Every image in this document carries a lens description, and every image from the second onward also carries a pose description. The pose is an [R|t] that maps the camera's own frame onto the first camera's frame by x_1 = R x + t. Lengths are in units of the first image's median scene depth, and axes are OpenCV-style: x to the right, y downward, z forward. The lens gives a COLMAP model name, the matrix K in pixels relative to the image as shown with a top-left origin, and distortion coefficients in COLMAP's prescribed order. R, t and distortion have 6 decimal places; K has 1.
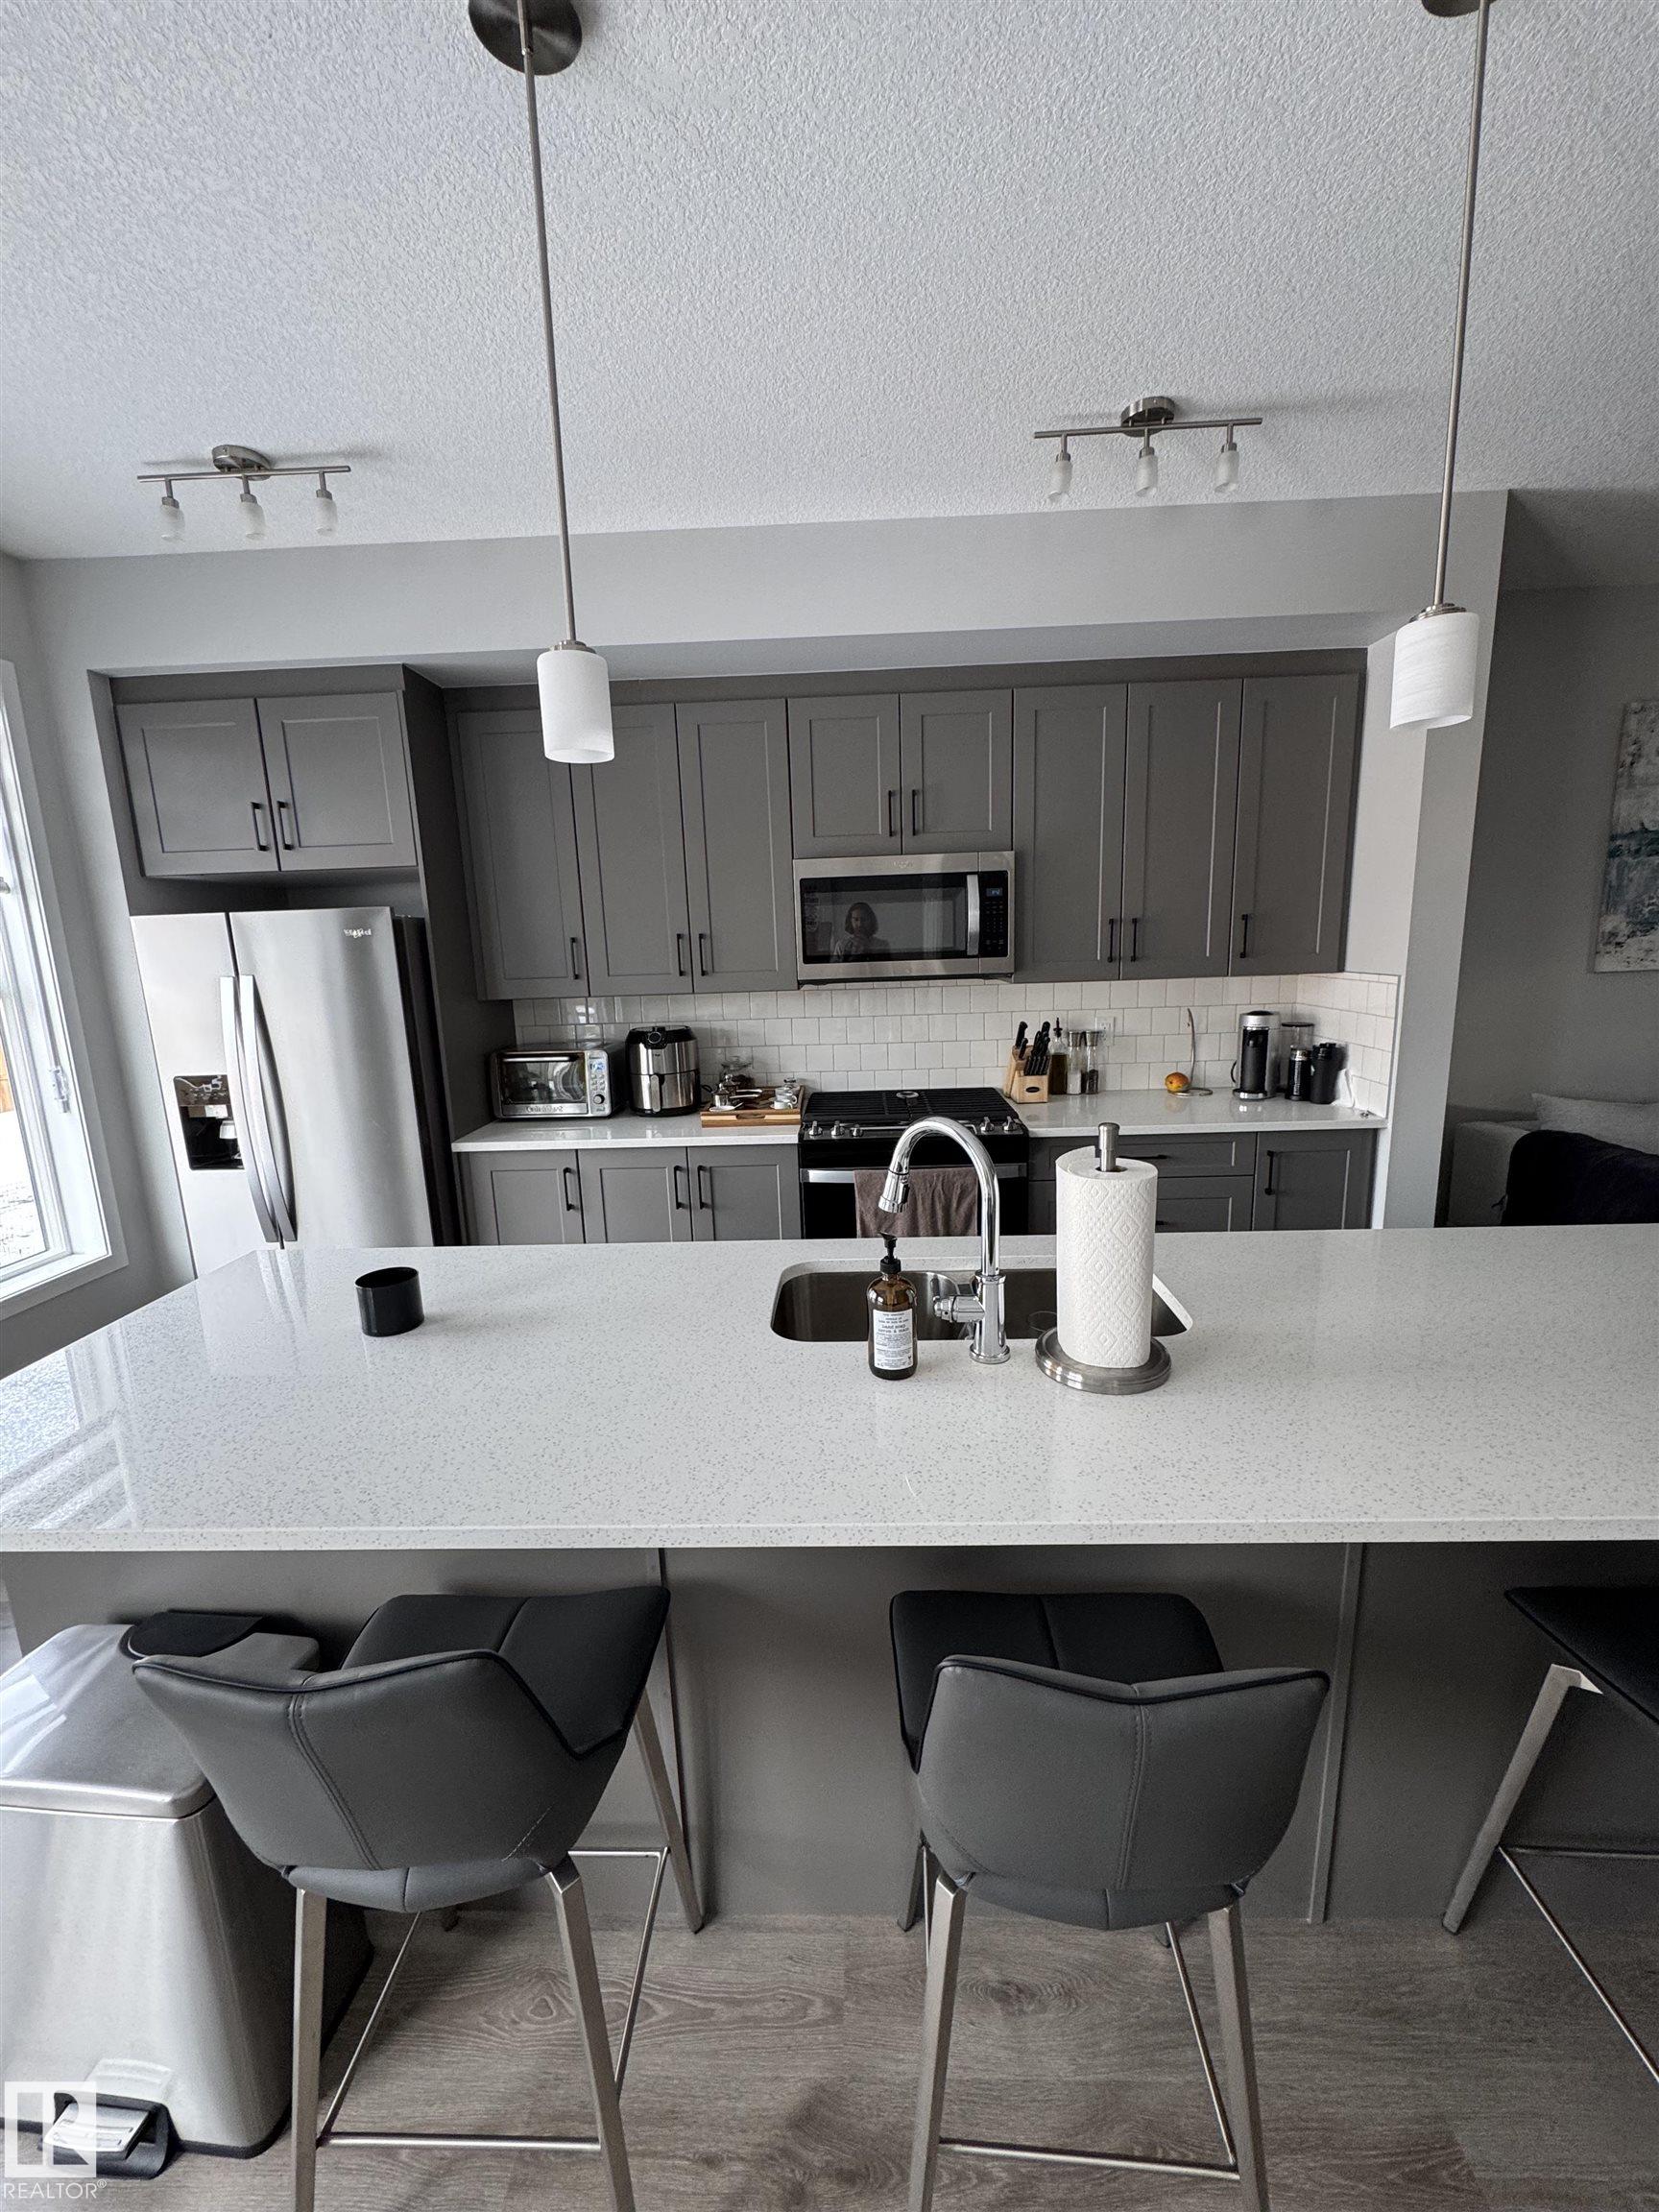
lens RADIAL K [[879.4, 0, 830.1], [0, 879.4, 1107.3], [0, 0, 1]] dist [-0.003838, 0.000616]
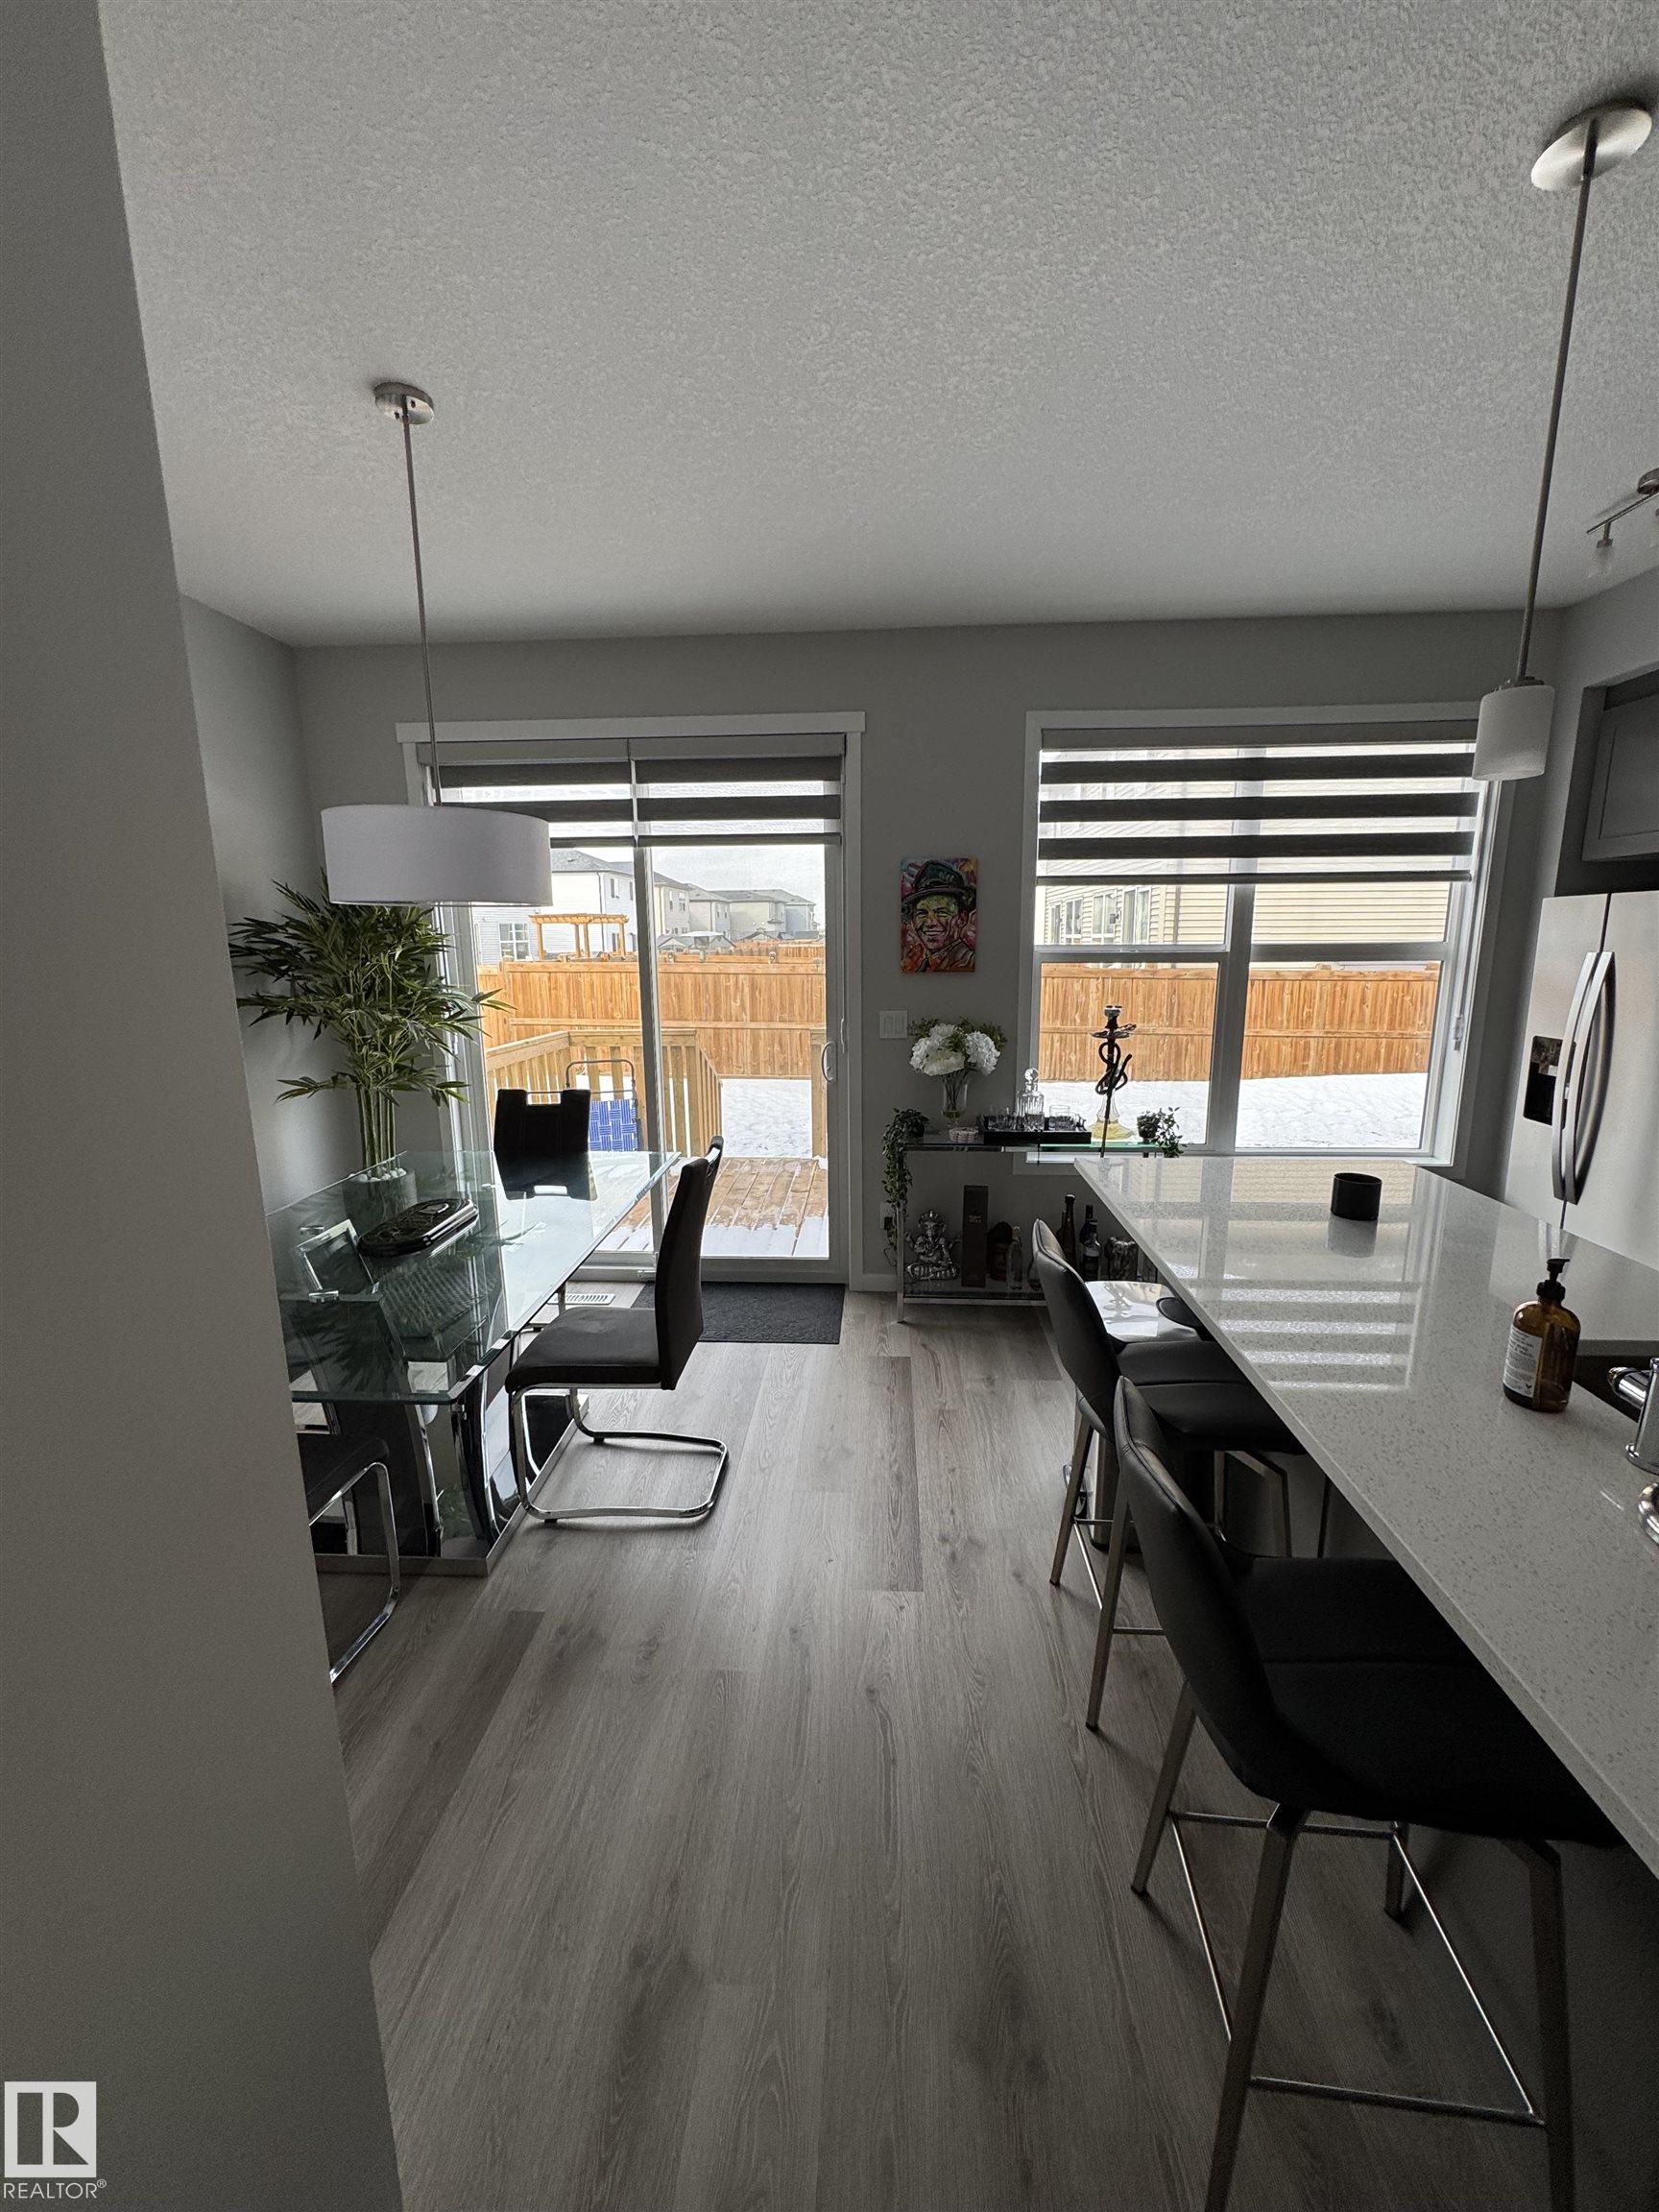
lens RADIAL K [[879.4, 0, 830.7], [0, 879.4, 1107.4], [0, 0, 1]] dist [-0.003838, 0.000616]
pose [[-0.029487, 0.220558, -0.974928, 0.407667], [-0.176418, 0.958892, 0.222266, -0.035430], [0.983874, 0.178549, 0.010636, 0.080087]]
